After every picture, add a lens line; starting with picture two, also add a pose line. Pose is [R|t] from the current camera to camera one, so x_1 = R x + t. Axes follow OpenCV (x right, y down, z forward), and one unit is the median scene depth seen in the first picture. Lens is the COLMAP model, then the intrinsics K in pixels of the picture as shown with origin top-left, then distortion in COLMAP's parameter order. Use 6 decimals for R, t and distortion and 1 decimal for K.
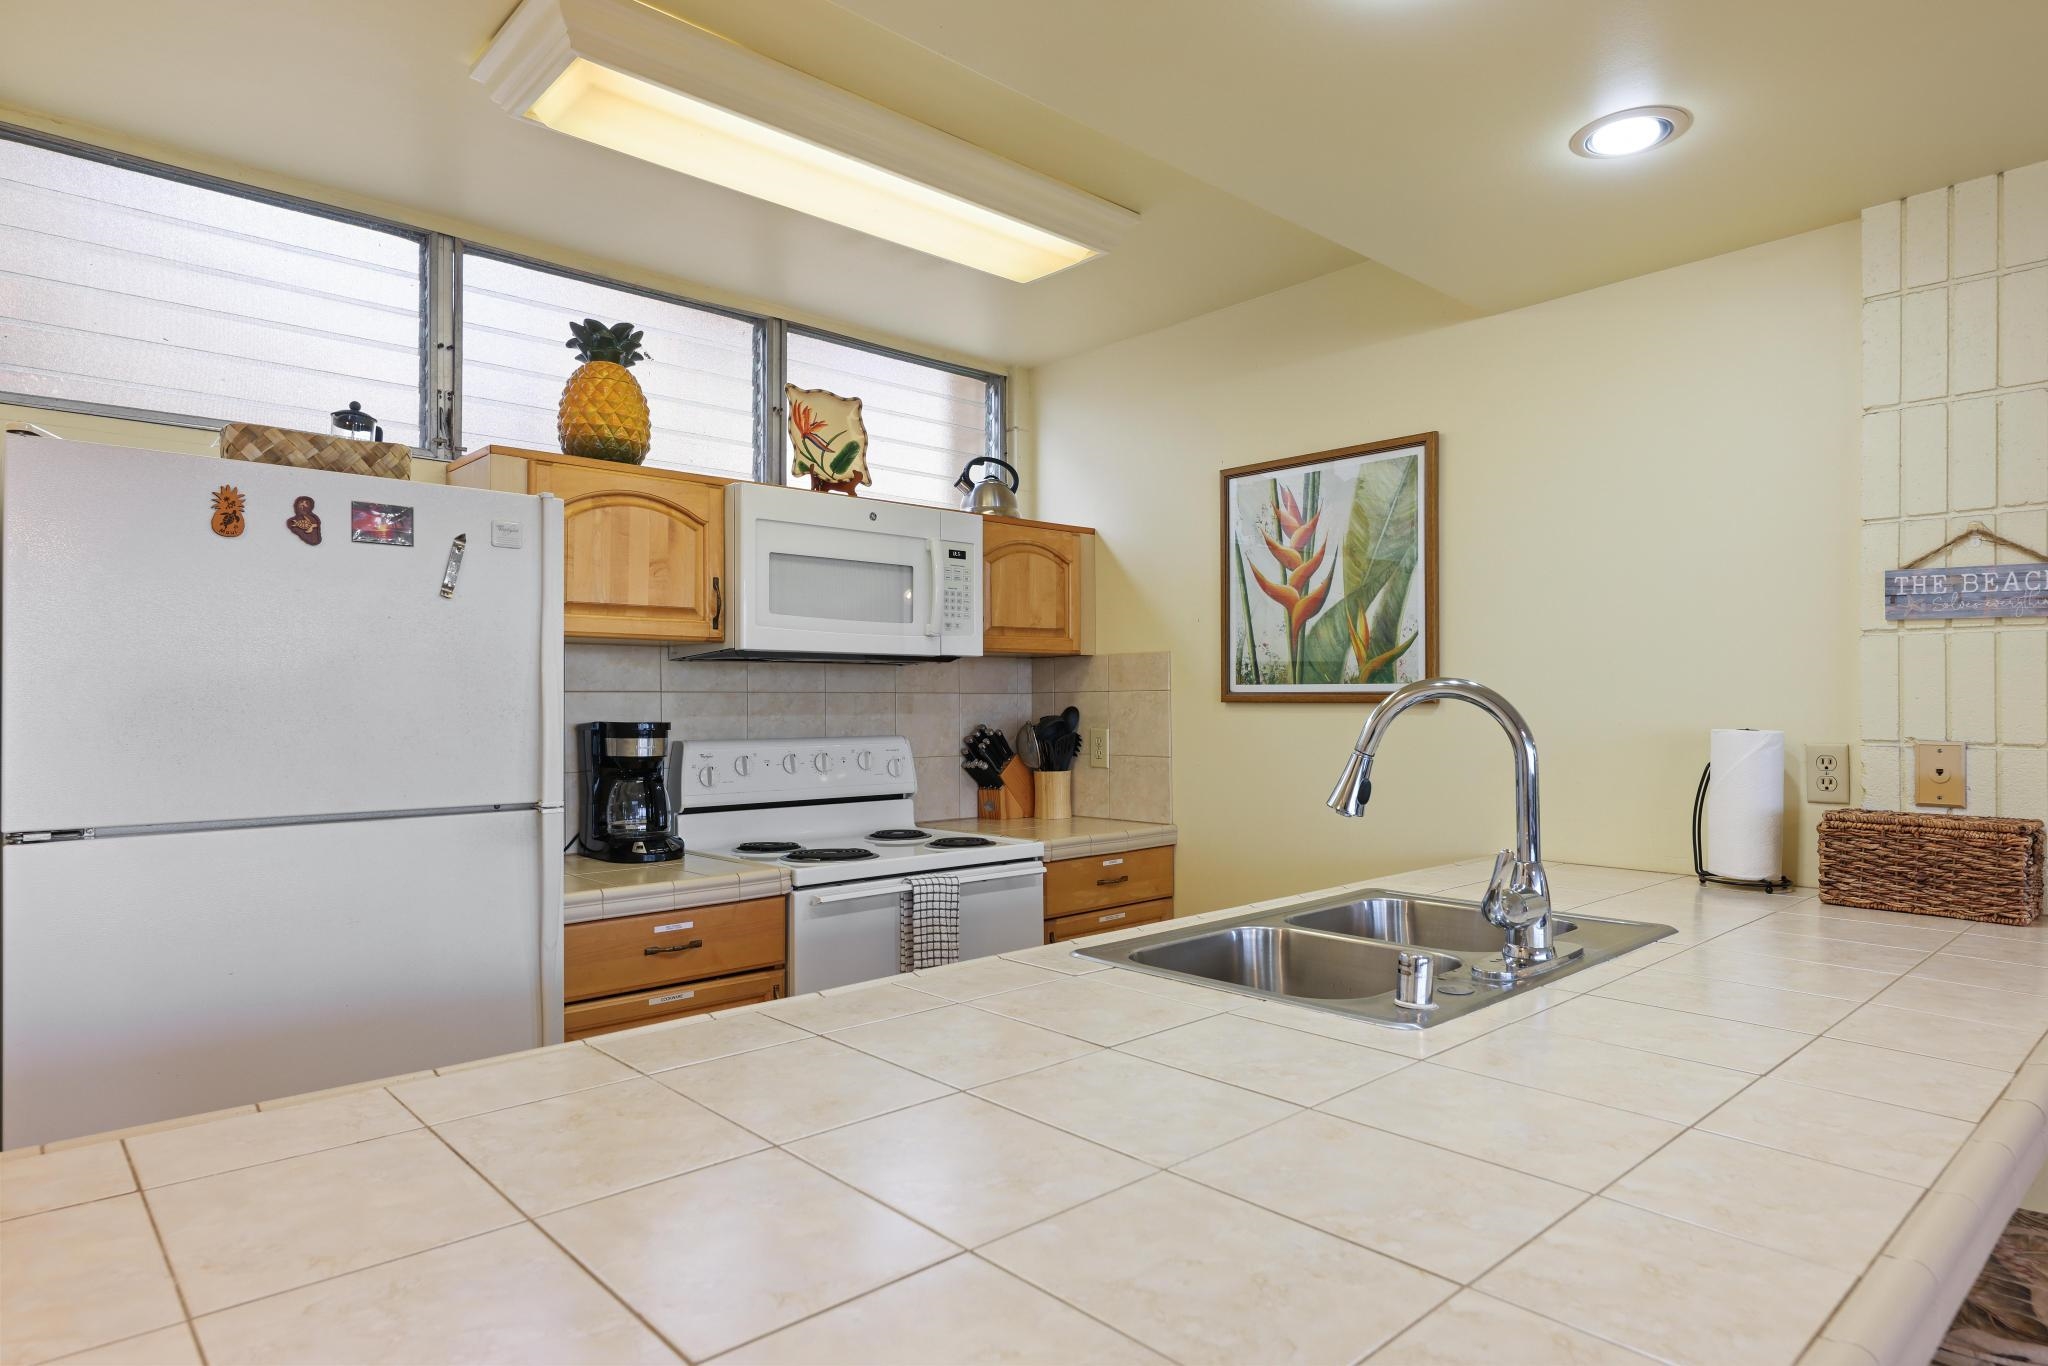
lens RADIAL K [[1167.2, 0, 1026.9], [0, 1167.2, 695.6], [0, 0, 1]] dist [-0.003326, -0.003571]
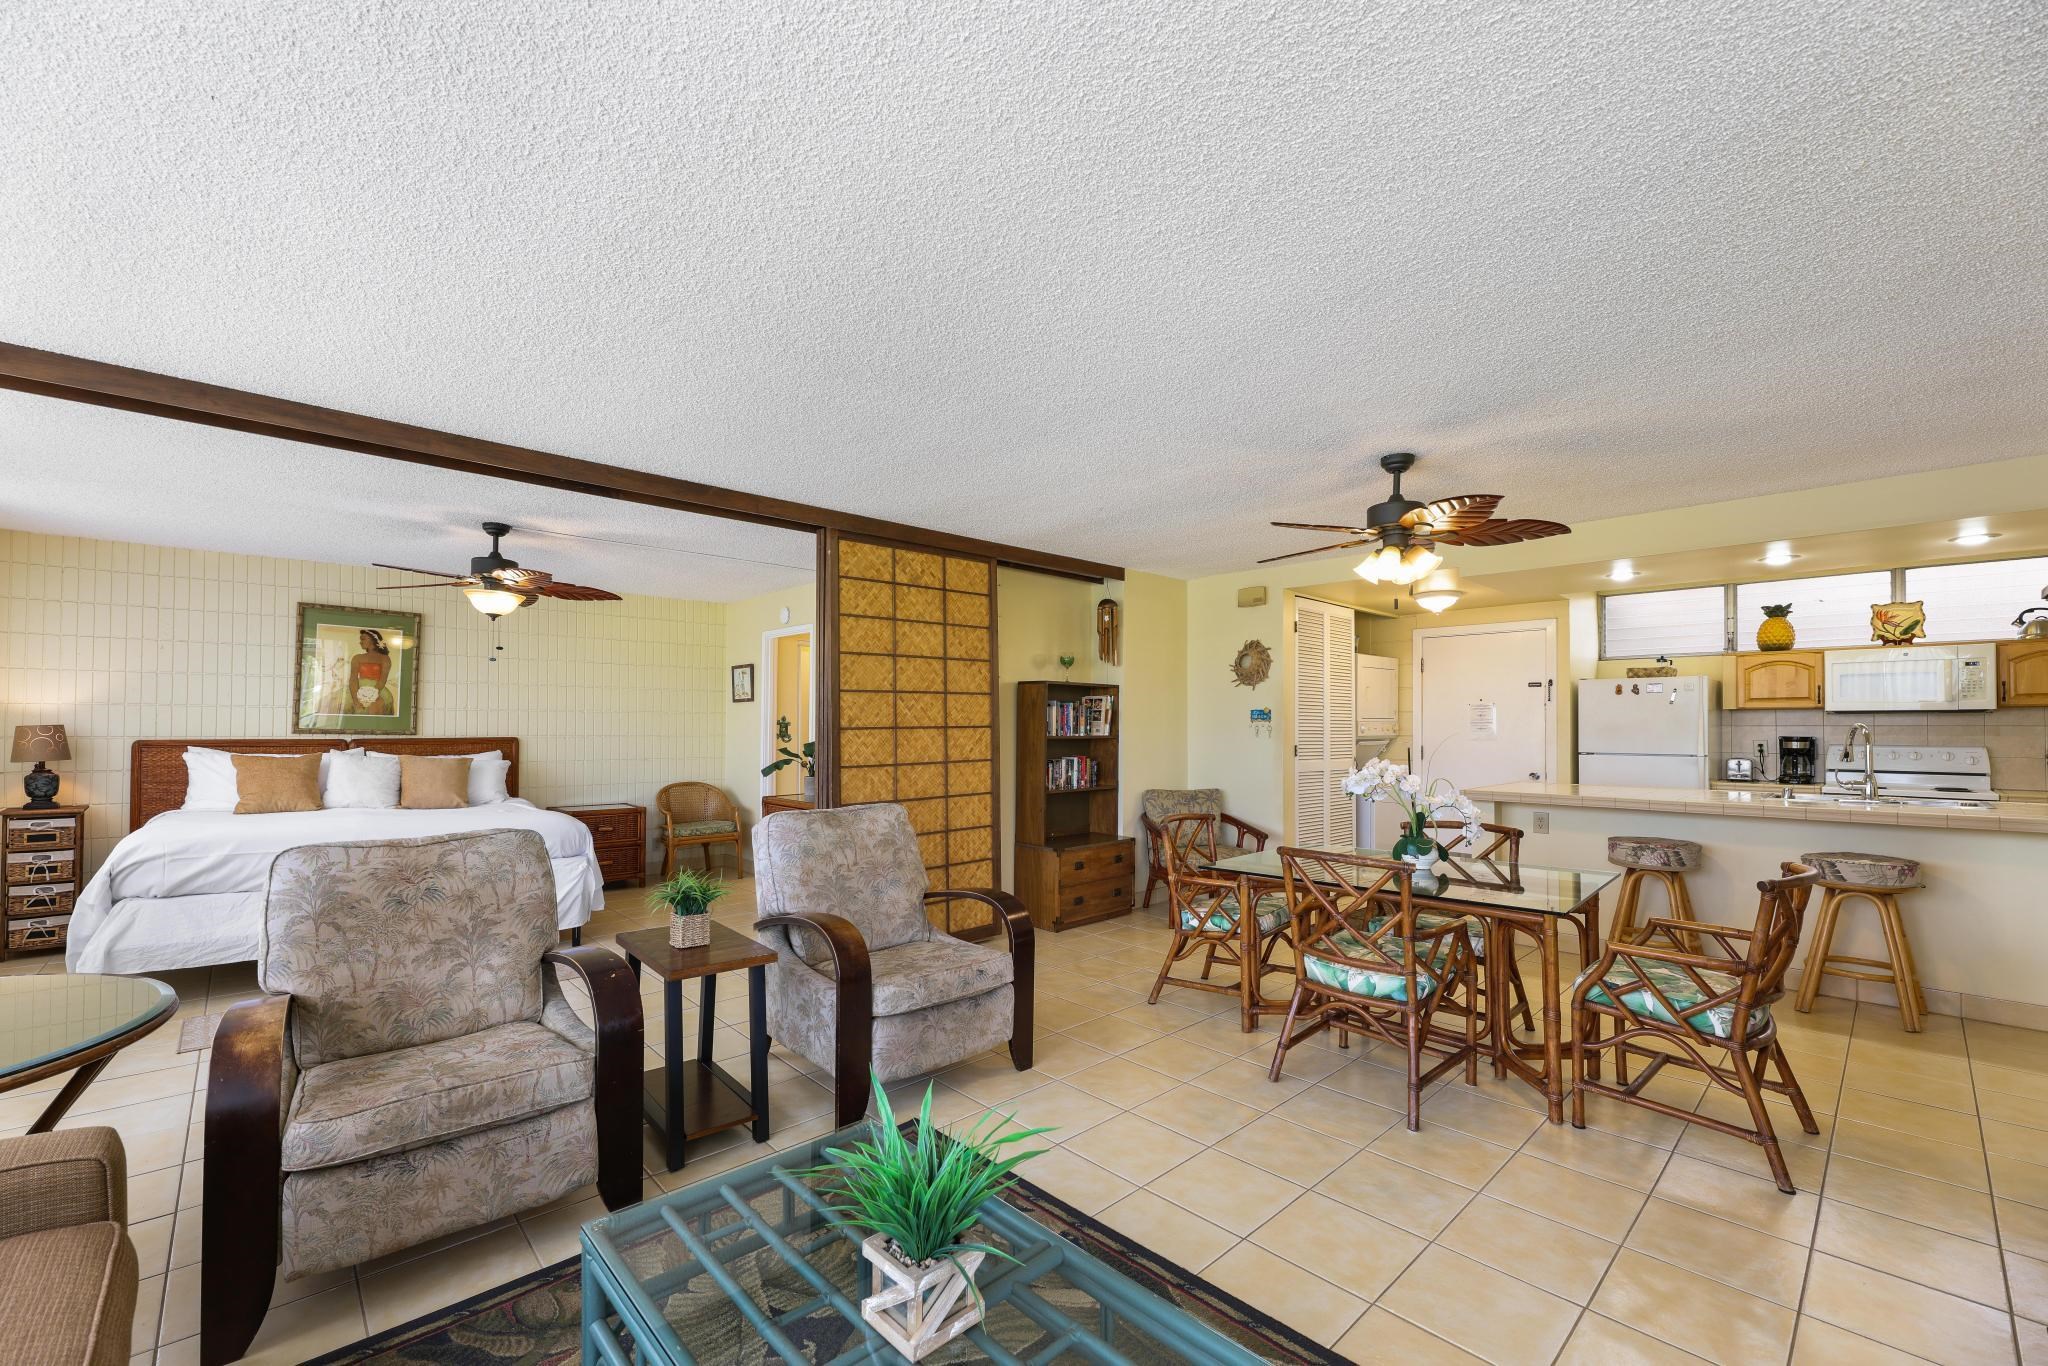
lens RADIAL K [[825.1, 0, 1018.2], [0, 825.1, 712.9], [0, 0, 1]] dist [-0.004967, -0.000691]
pose [[0.010764, -0.016706, -0.999803, 1.690642], [0.002248, 0.999858, -0.016682, -0.006080], [0.999940, -0.002068, 0.010800, -0.958598]]
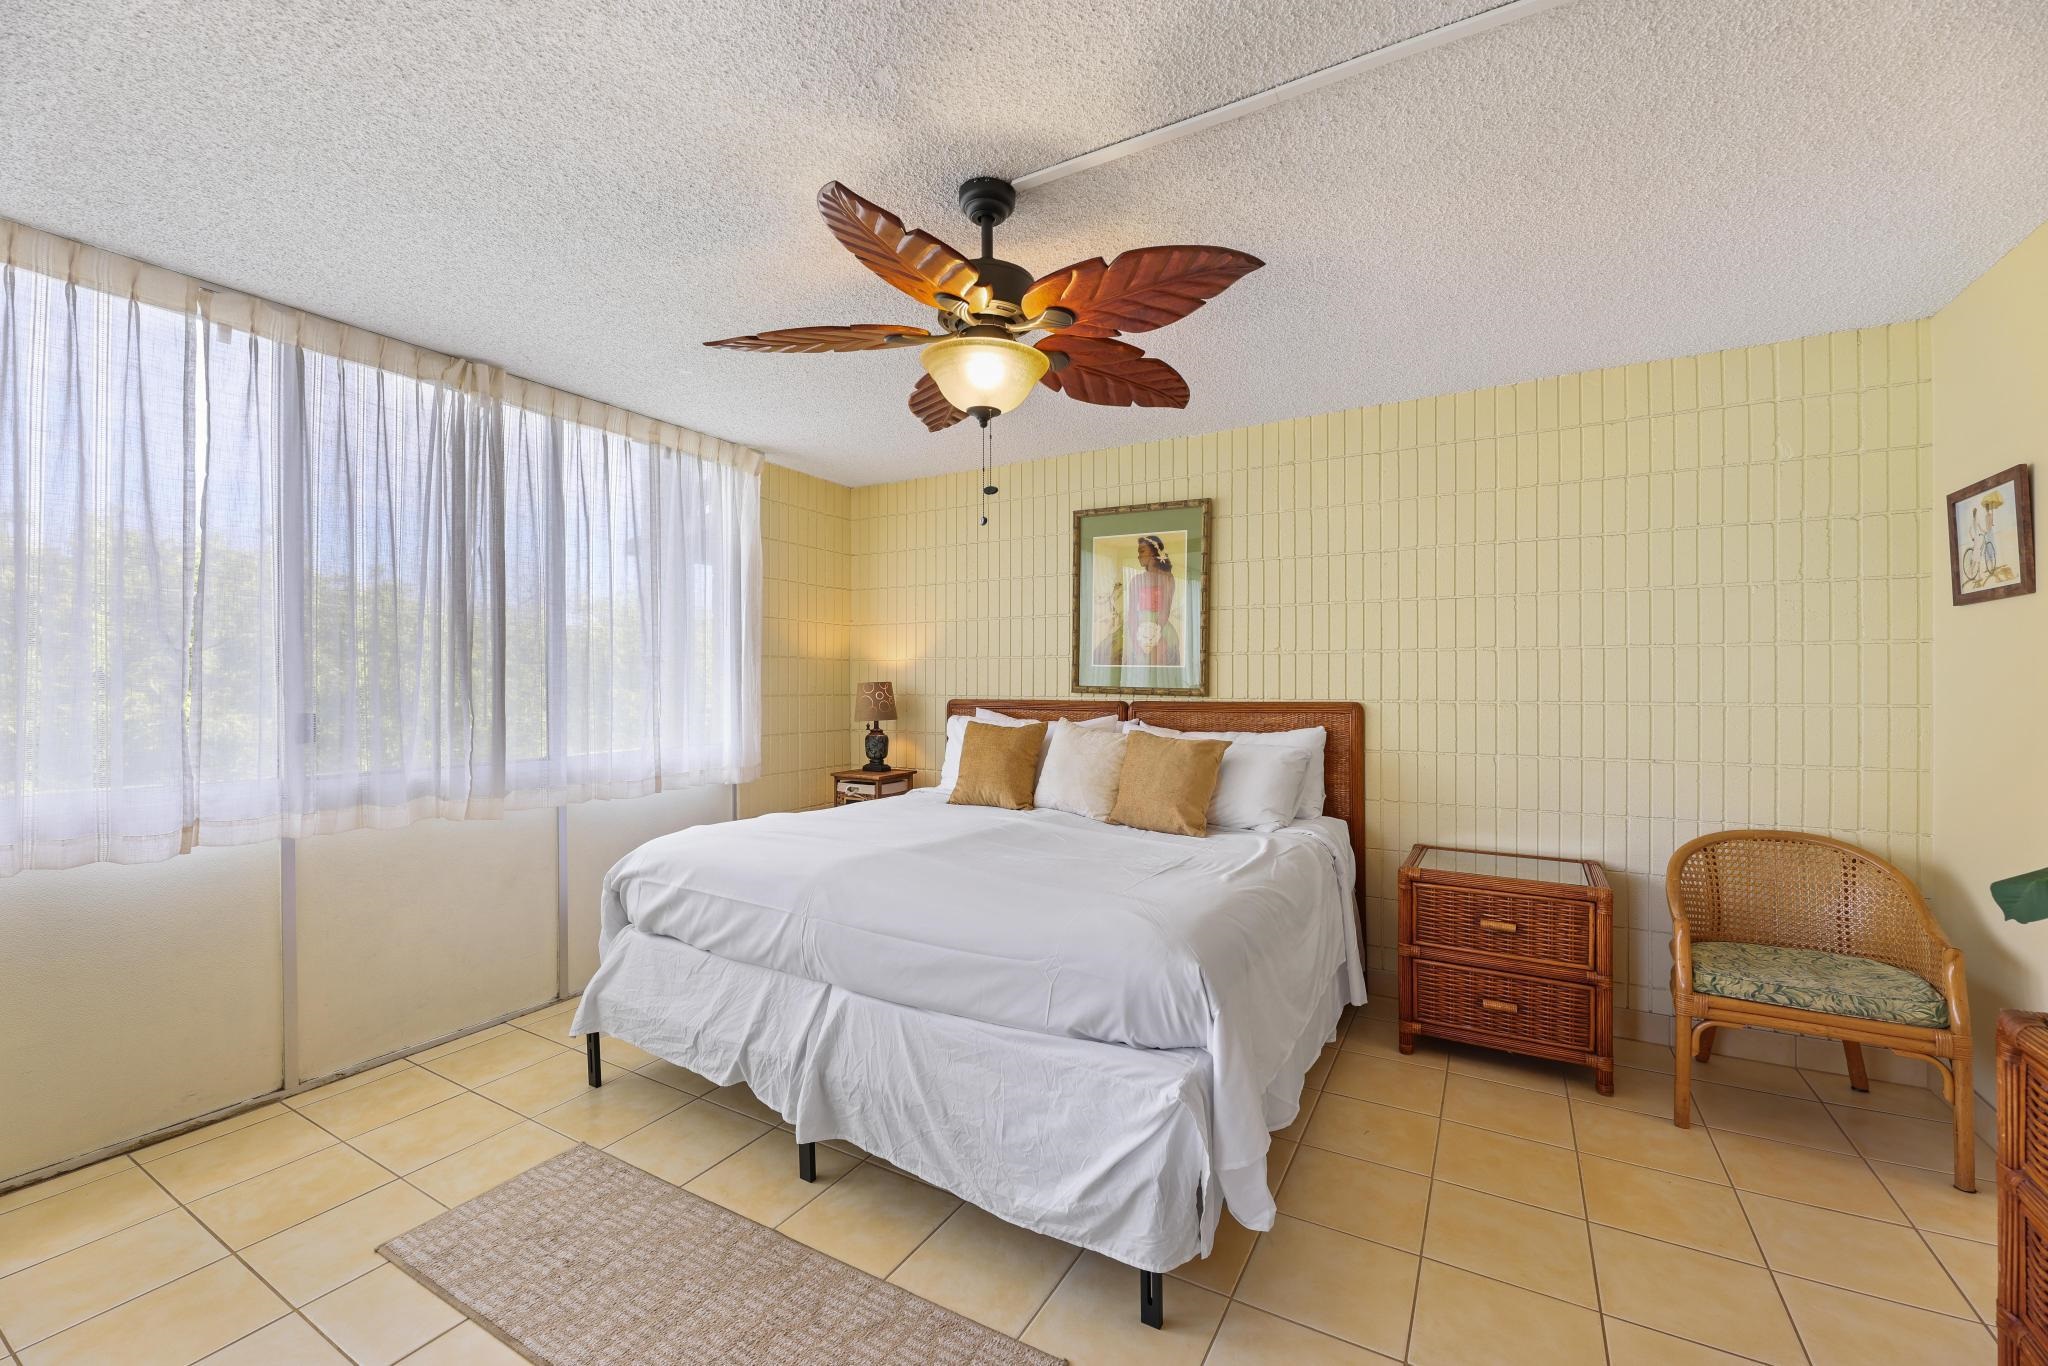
lens RADIAL K [[825.1, 0, 1034.7], [0, 825.1, 679.5], [0, 0, 1]] dist [-0.004967, -0.000691]
pose [[-0.951090, 0.001001, -0.308911, 0.198677], [0.003525, 0.999965, -0.007613, -0.005676], [0.308892, -0.008330, -0.951061, -1.332532]]
